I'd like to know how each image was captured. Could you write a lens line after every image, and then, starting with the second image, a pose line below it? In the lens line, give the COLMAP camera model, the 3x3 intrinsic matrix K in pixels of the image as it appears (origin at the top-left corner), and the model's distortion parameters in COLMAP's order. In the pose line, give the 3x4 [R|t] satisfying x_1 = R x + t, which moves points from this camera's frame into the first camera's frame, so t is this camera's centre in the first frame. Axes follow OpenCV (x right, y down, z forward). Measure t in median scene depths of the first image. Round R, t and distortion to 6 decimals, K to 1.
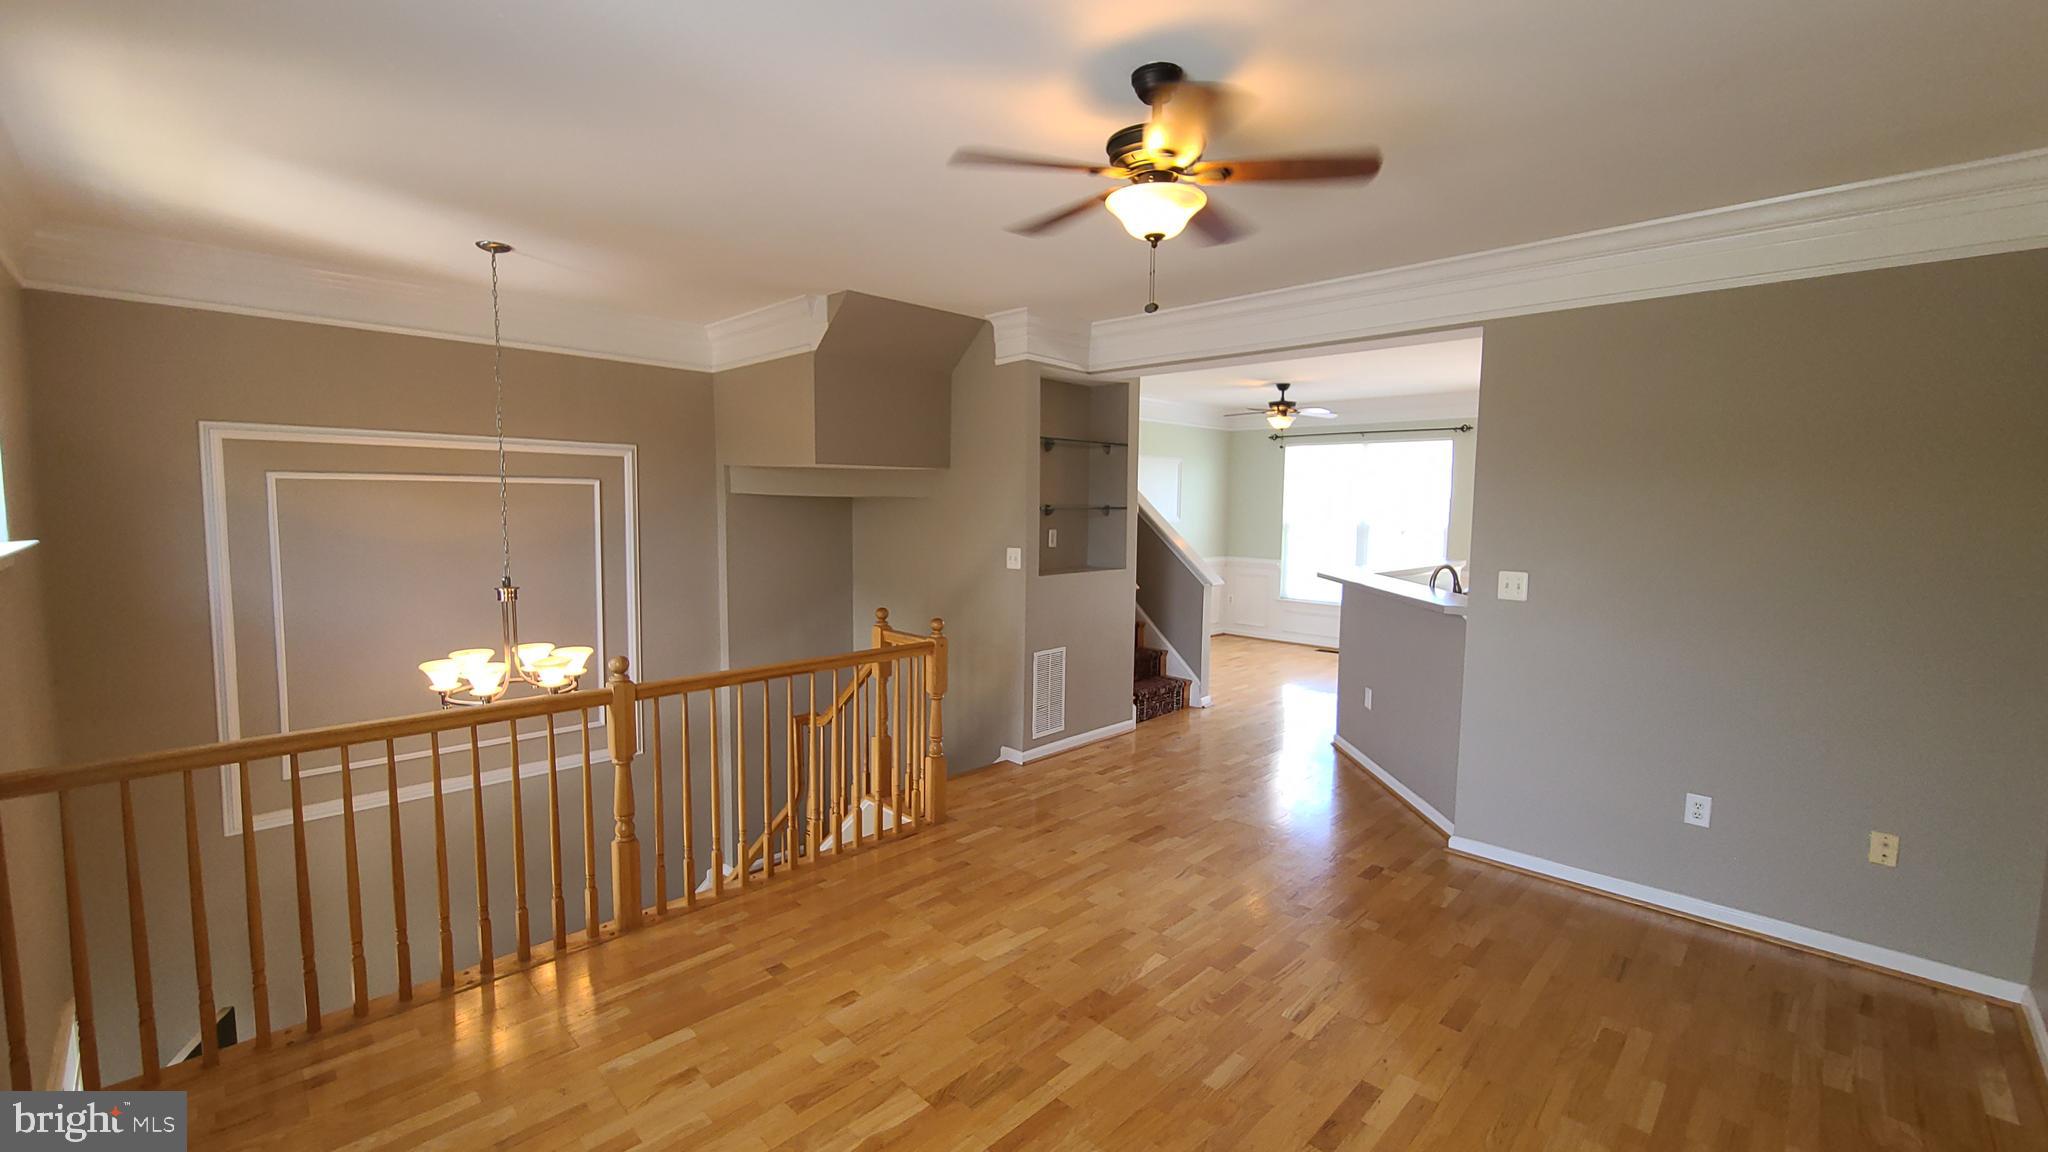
lens RADIAL K [[841.5, 0, 1021.7], [0, 841.5, 573.3], [0, 0, 1]] dist [-0.000135, -0.000026]
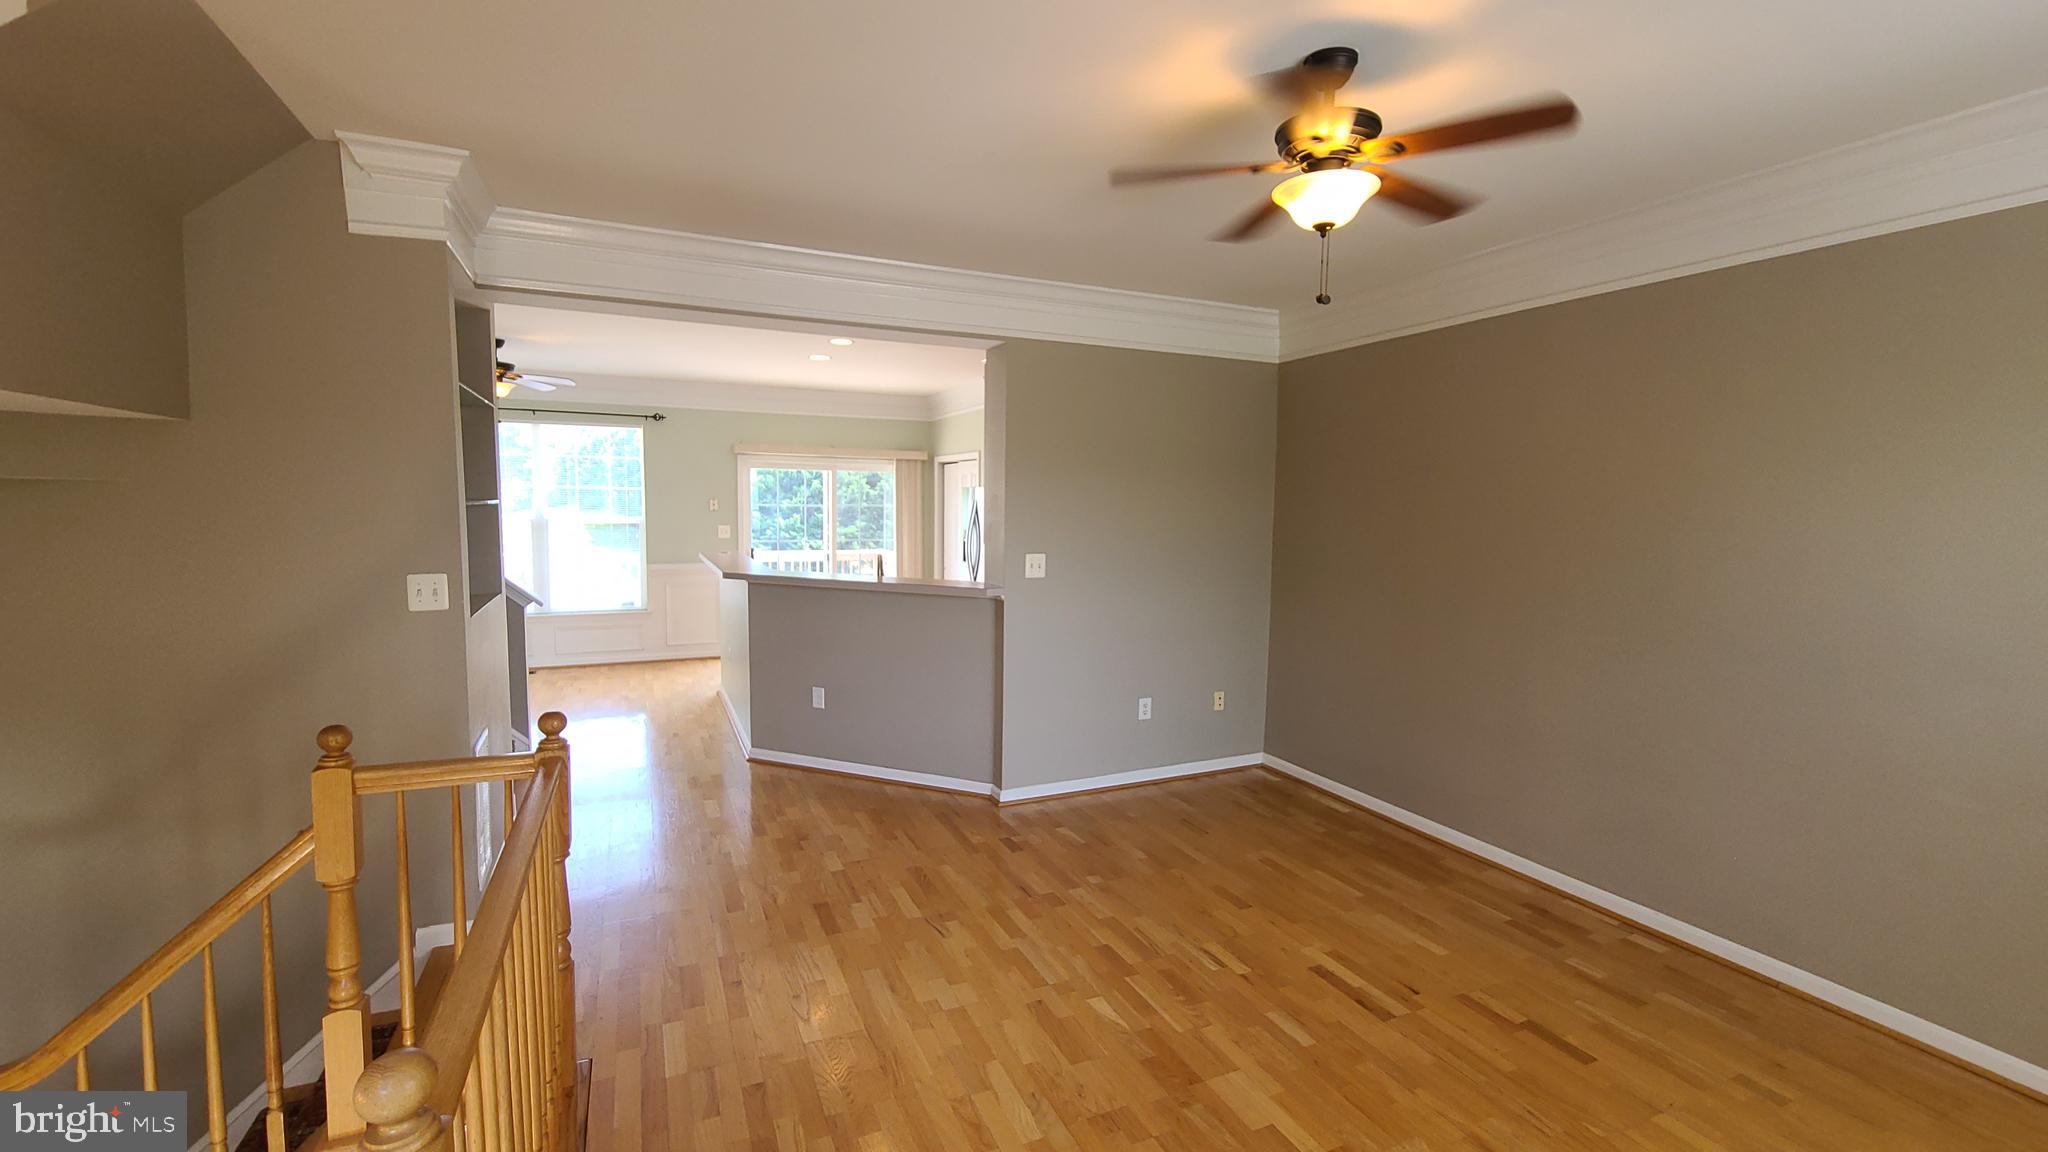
lens RADIAL K [[841.5, 0, 1021.7], [0, 841.5, 573.3], [0, 0, 1]] dist [-0.000135, -0.000026]
pose [[0.359224, -0.082949, 0.929558, -0.640943], [0.071431, 0.995564, 0.061235, -0.059090], [-0.930514, 0.044402, 0.363556, 0.697392]]
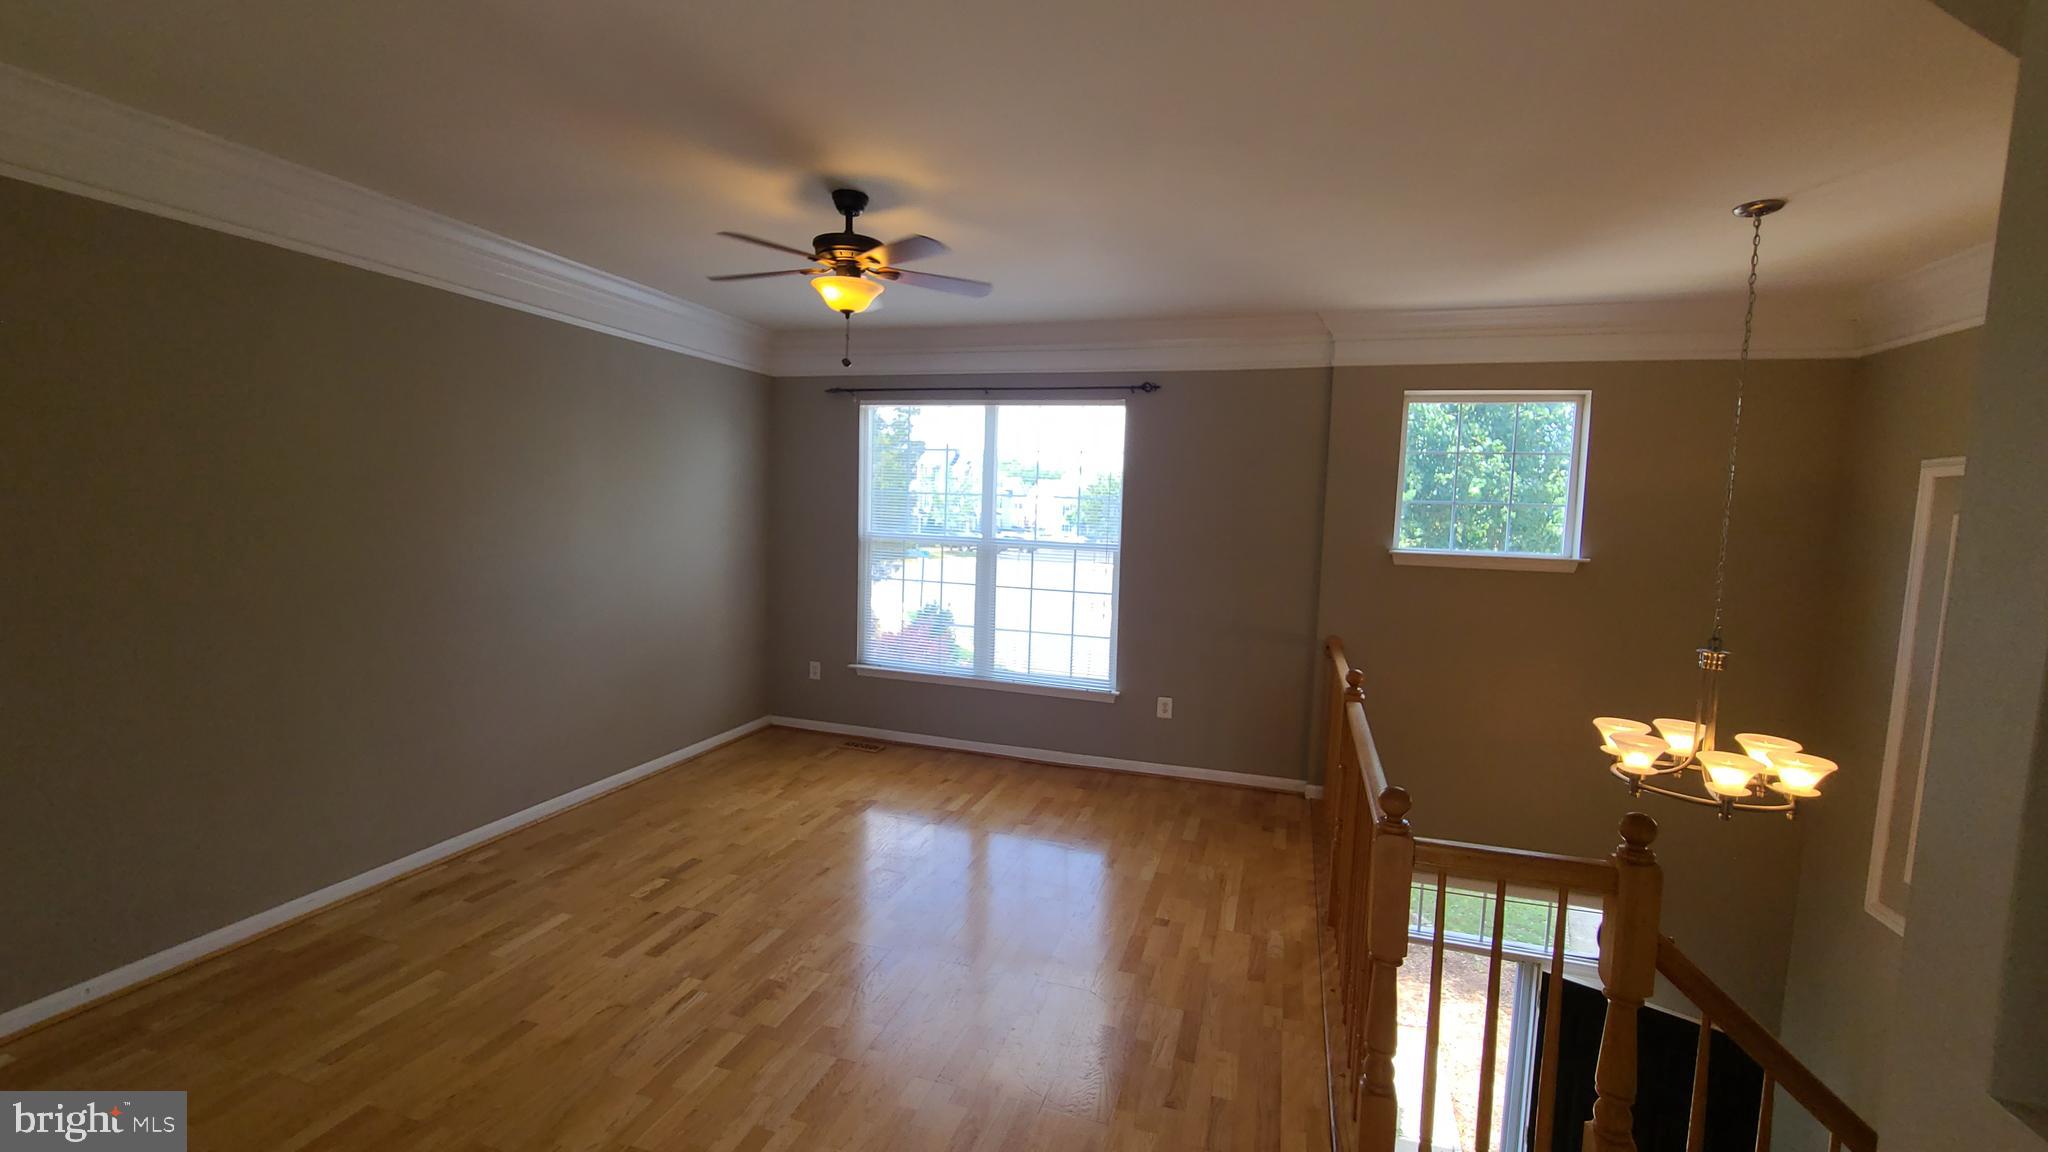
lens RADIAL K [[841.5, 0, 1021.7], [0, 841.5, 573.3], [0, 0, 1]] dist [-0.000135, -0.000026]
pose [[-0.890503, -0.004177, -0.454959, 0.375853], [-0.081115, 0.985395, 0.149722, -0.144932], [0.447689, 0.170232, -0.877836, 1.708588]]
